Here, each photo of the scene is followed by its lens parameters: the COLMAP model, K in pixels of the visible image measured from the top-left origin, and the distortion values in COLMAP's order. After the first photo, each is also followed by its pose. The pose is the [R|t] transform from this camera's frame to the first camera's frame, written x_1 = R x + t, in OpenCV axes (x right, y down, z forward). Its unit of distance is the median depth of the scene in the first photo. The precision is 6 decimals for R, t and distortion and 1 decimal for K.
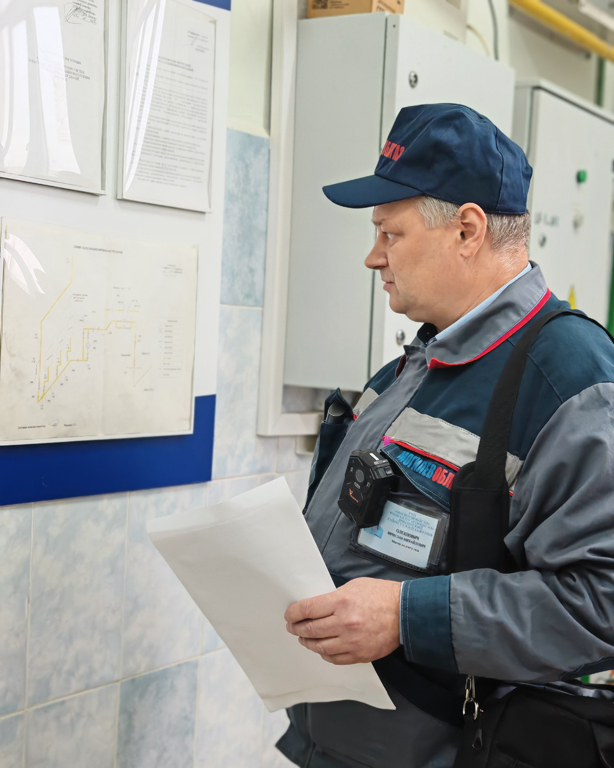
lens RADIAL K [[1299.3, 0, 308.0], [0, 1299.3, 387.1], [0, 0, 1]] dist [0.066405, 0.000000]
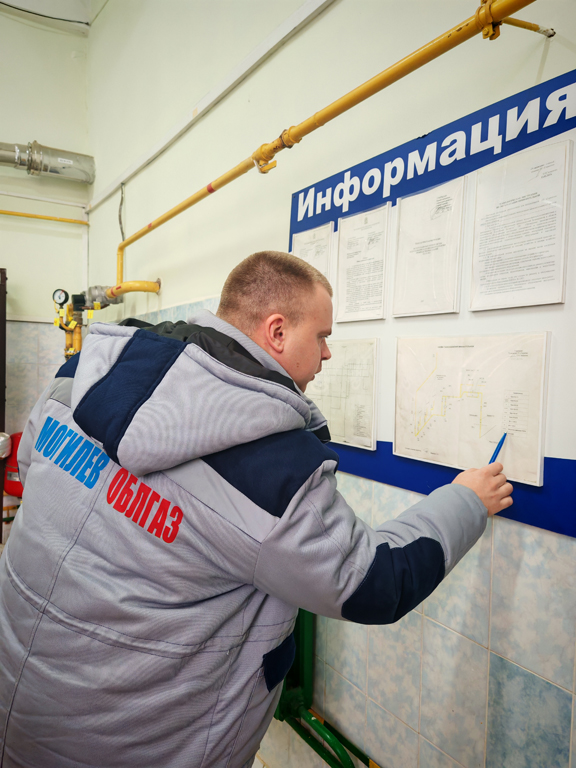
lens RADIAL K [[597.4, 0, 287.9], [0, 597.4, 386.3], [0, 0, 1]] dist [0.033123, 0.002899]
pose [[-0.452304, -0.038483, -0.891033, 0.554191], [-0.094082, 0.995553, 0.004761, -0.040179], [0.886888, 0.085984, -0.453913, 1.104939]]
